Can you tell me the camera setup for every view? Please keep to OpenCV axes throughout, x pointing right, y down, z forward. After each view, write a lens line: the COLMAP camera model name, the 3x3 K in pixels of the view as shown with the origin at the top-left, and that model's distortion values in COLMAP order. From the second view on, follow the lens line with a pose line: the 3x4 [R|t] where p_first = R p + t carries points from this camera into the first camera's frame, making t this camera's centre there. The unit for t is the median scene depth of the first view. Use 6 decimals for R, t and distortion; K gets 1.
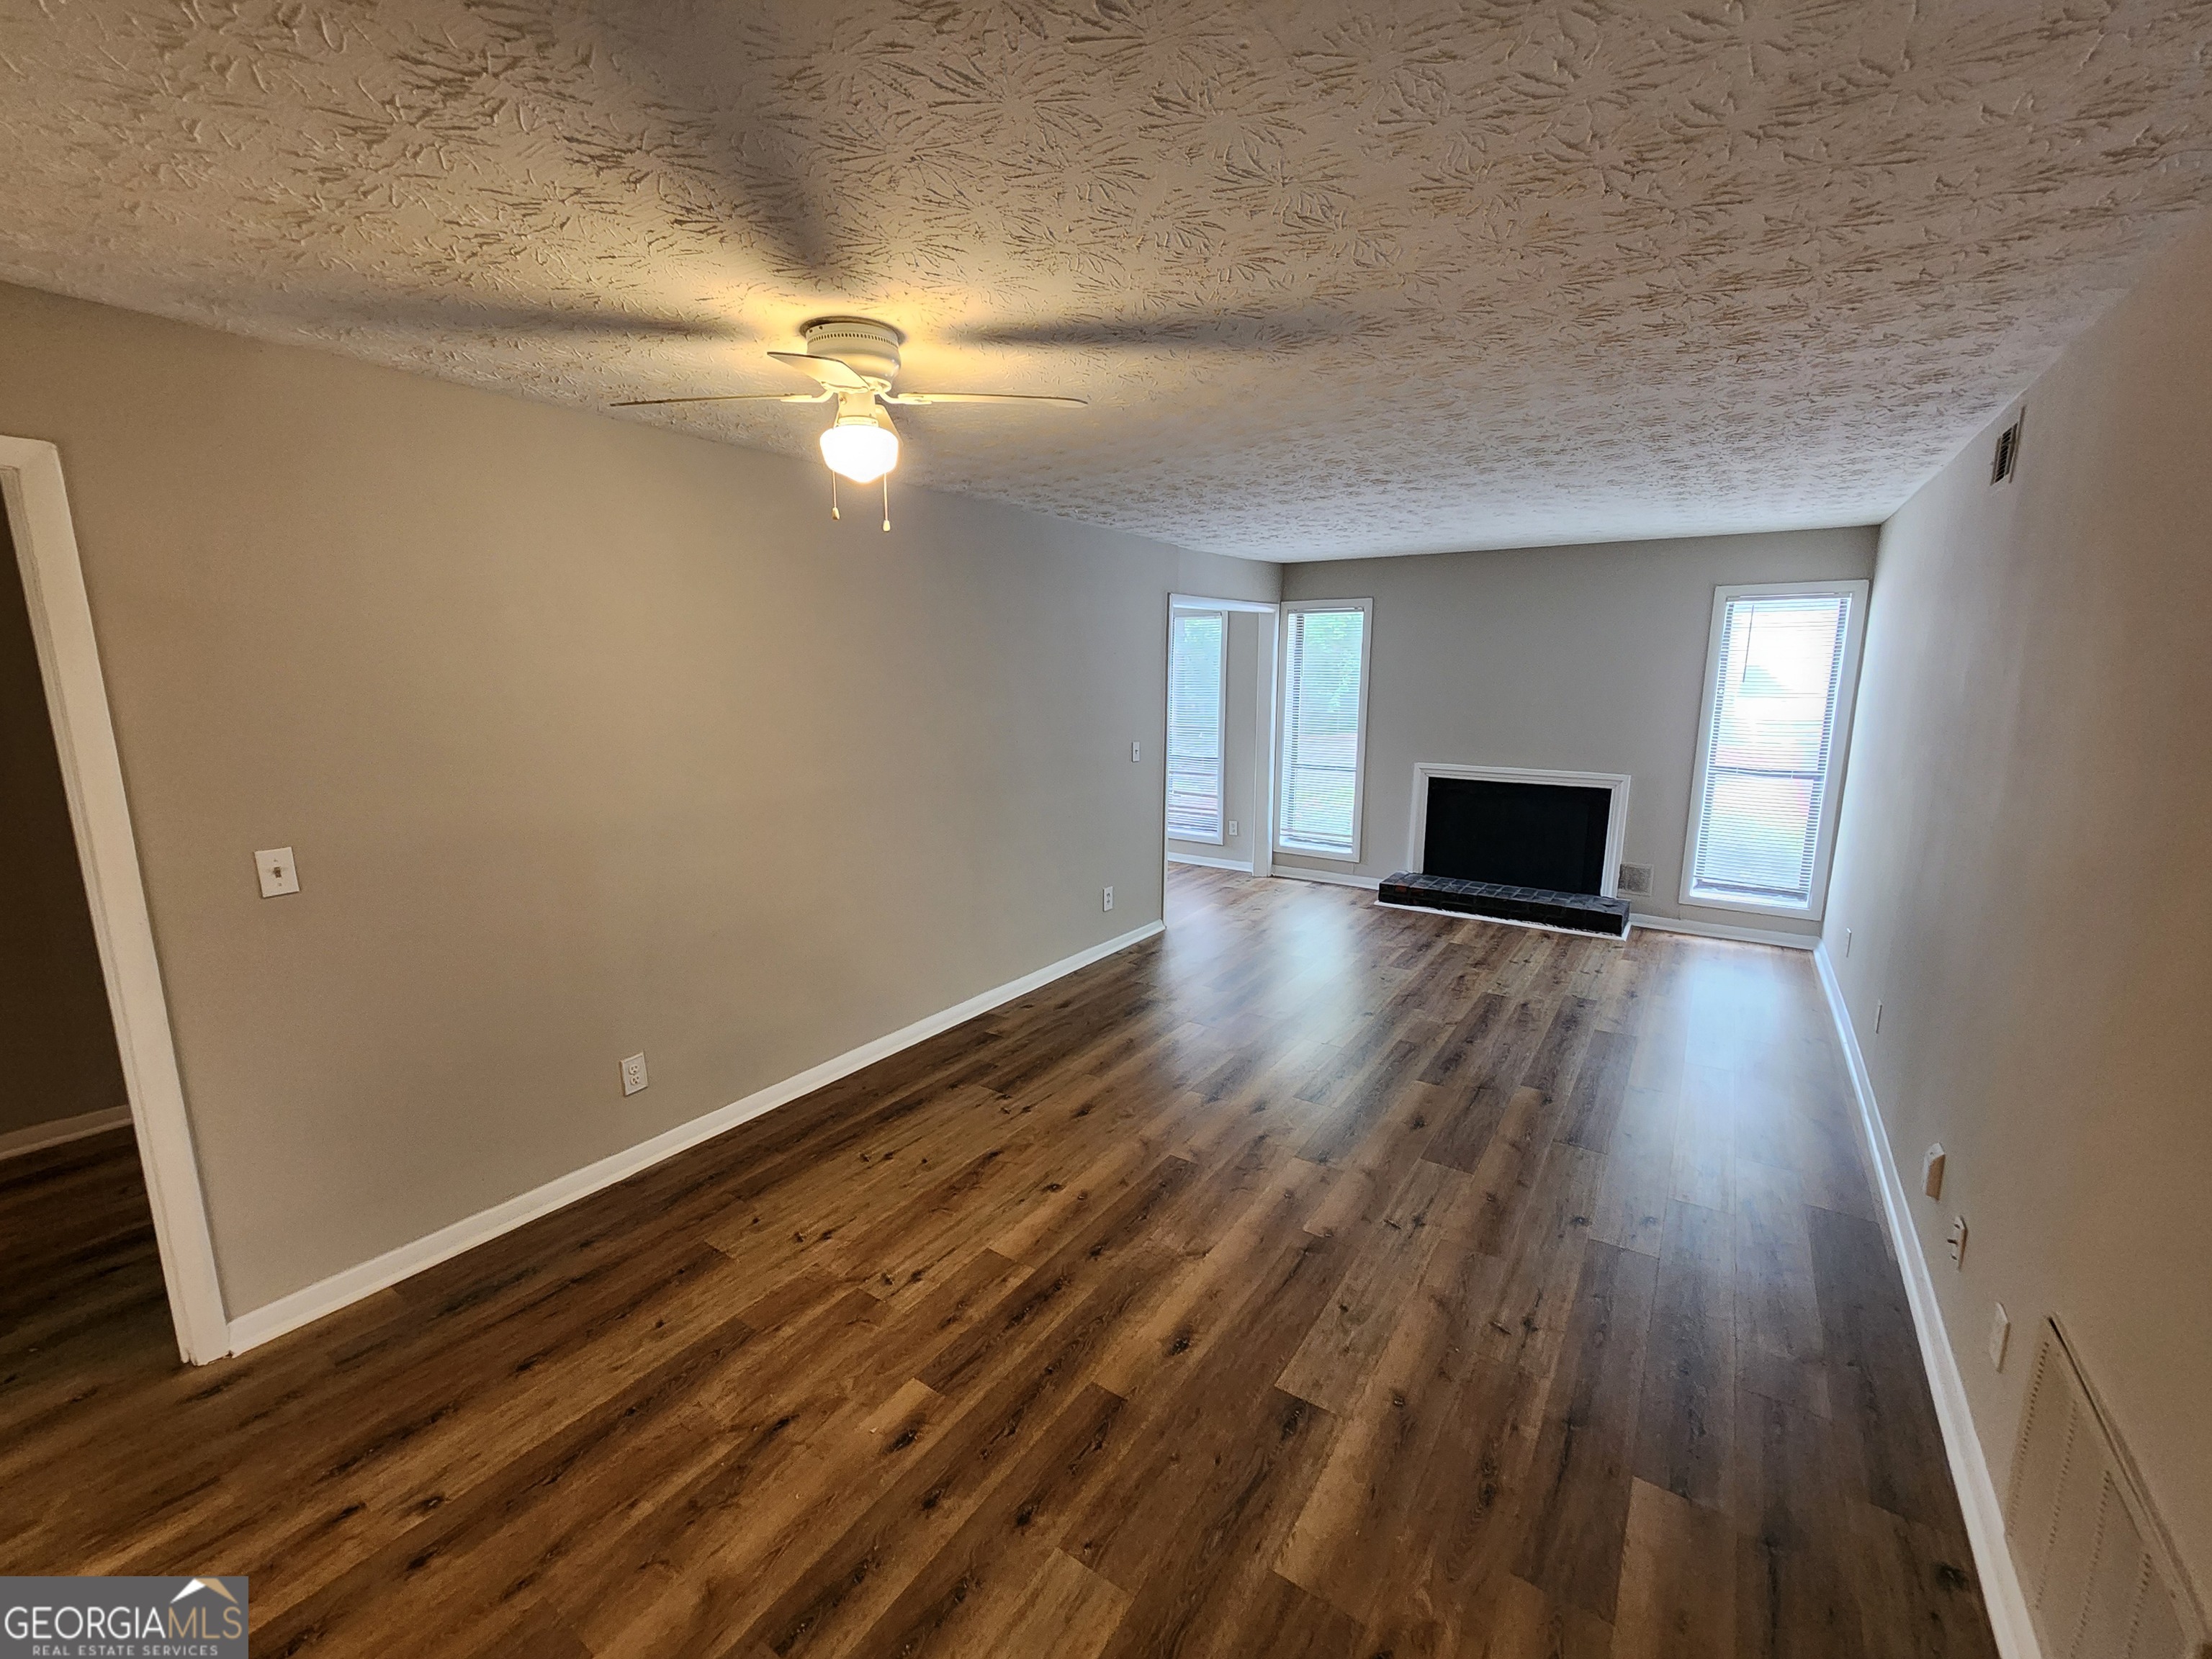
lens RADIAL K [[916.2, 0, 1100.5], [0, 916.2, 839.2], [0, 0, 1]] dist [0.001147, -0.000198]
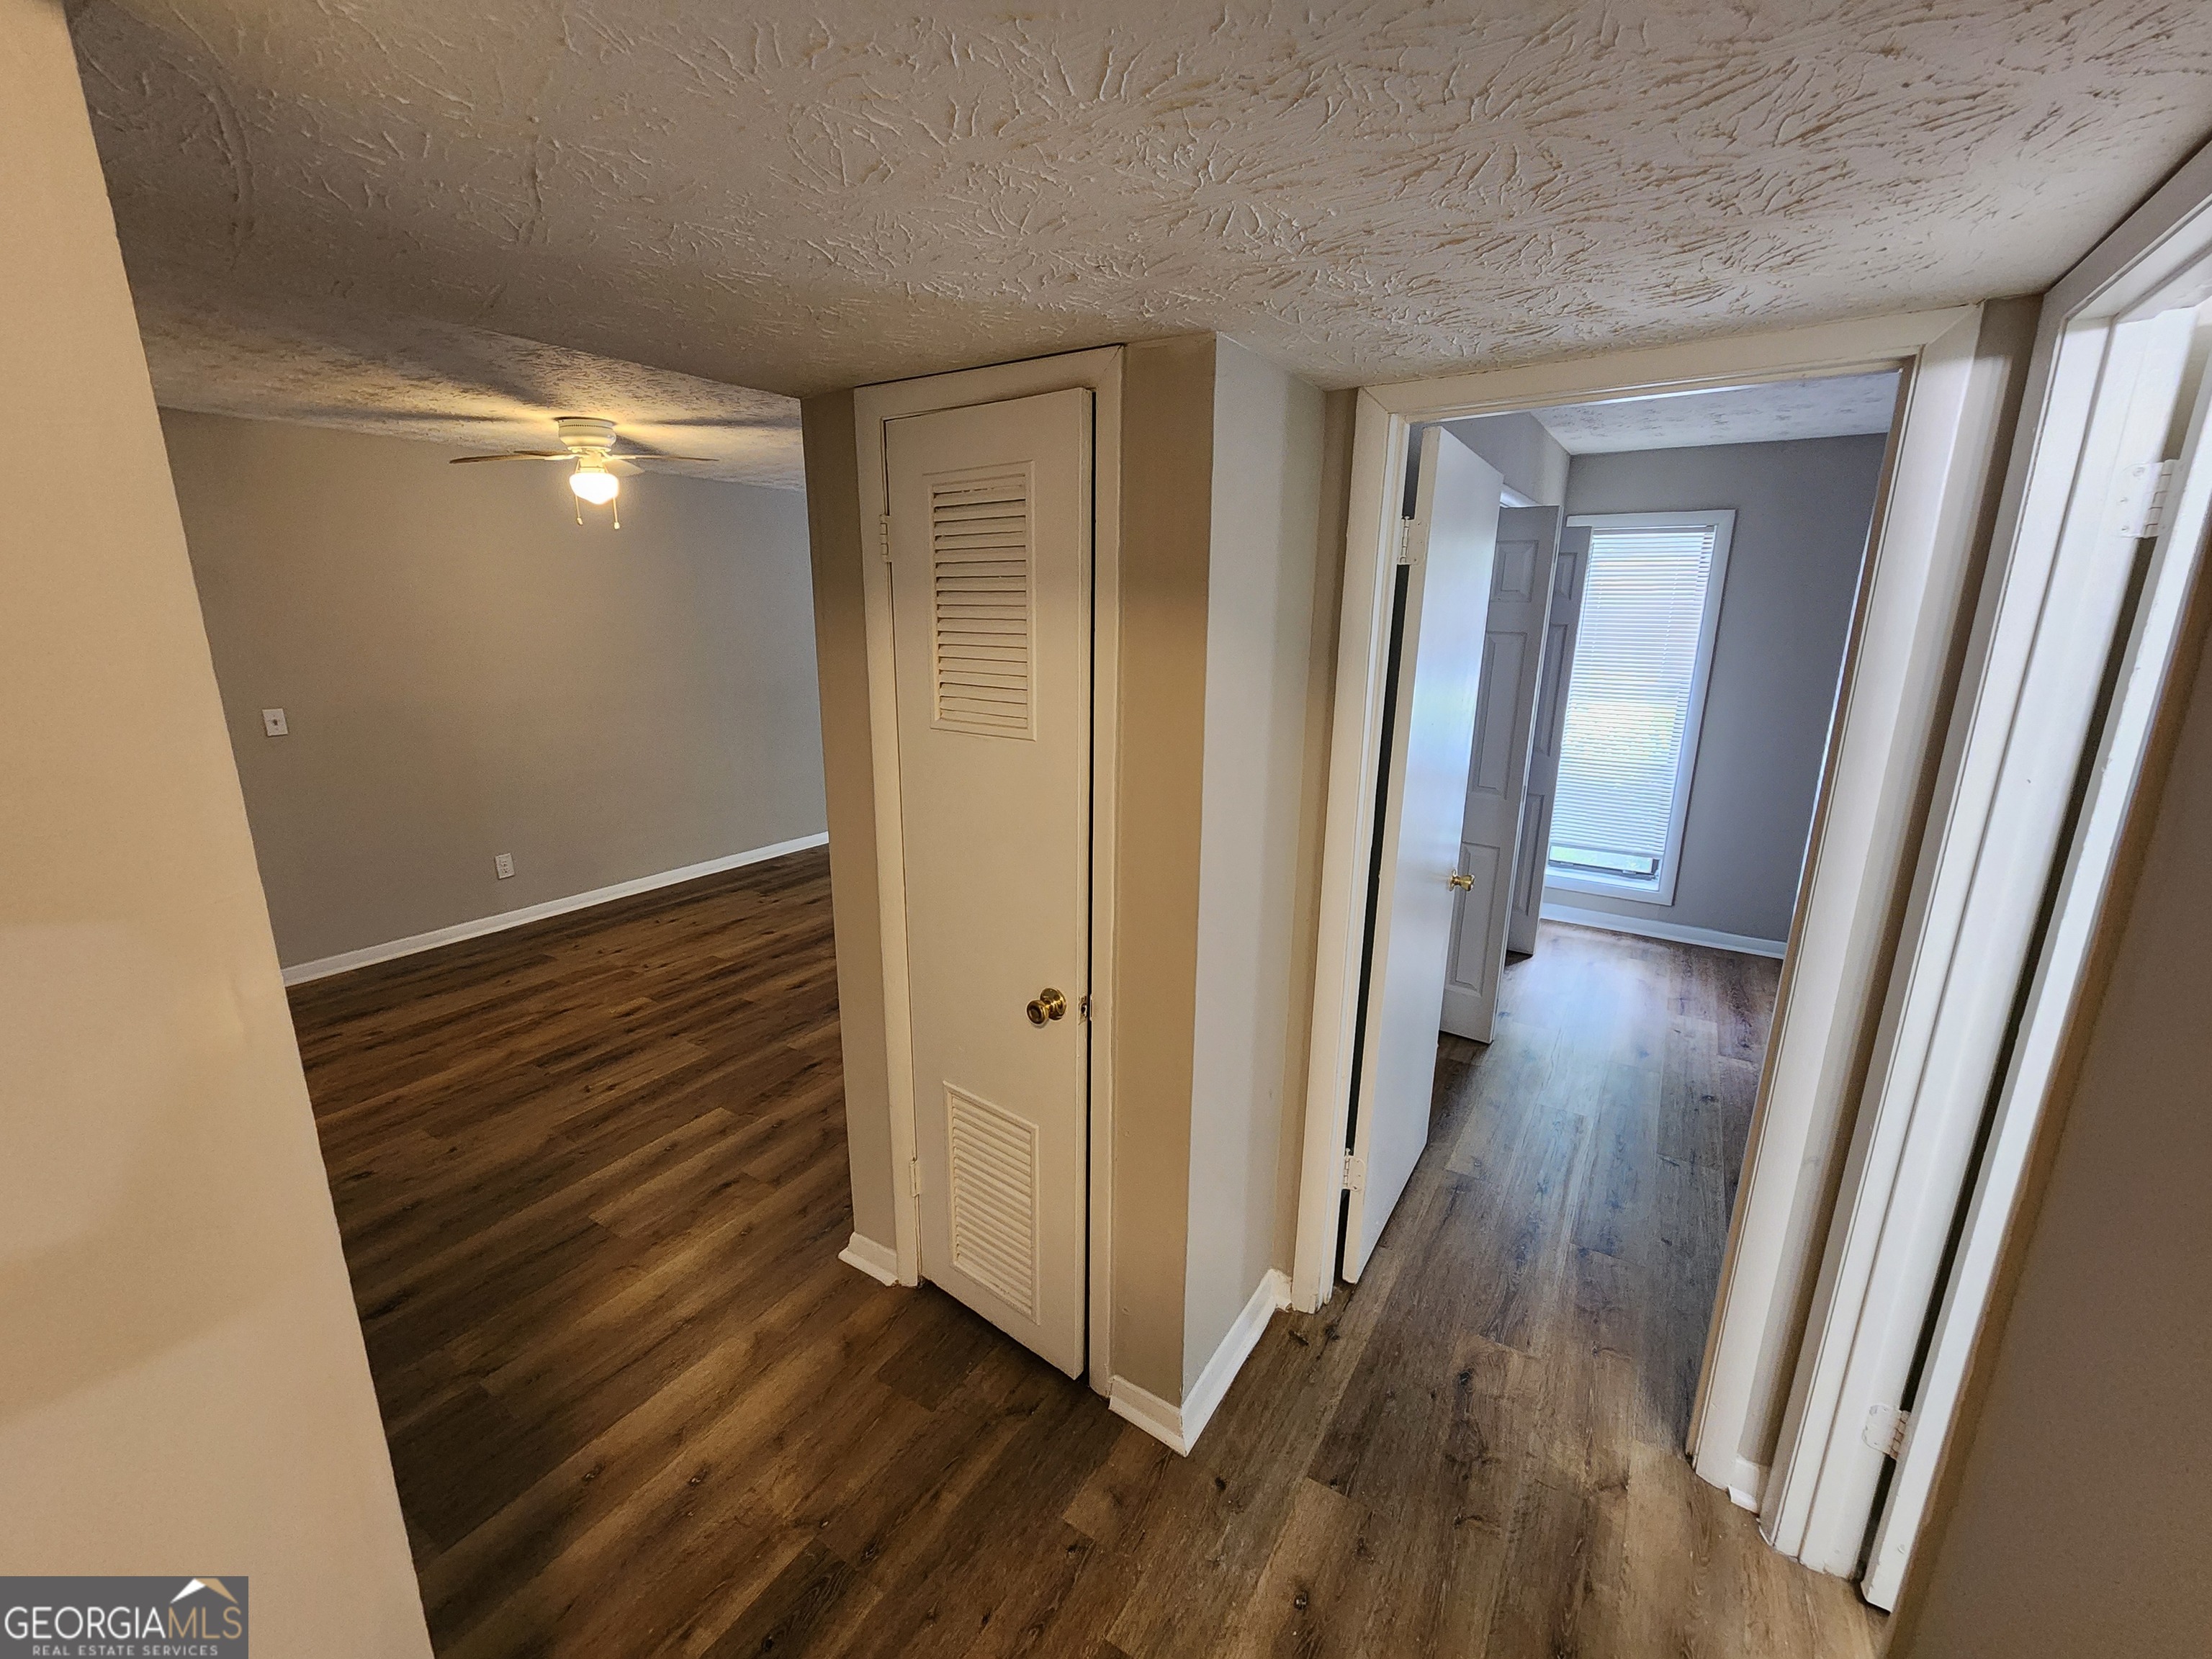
lens RADIAL K [[916.2, 0, 1096.6], [0, 916.2, 831.6], [0, 0, 1]] dist [0.001147, -0.000198]
pose [[0.999650, -0.004238, 0.026131, 0.592318], [0.002810, 0.998511, 0.054472, 0.140704], [-0.026323, -0.054380, 0.998173, -0.757852]]
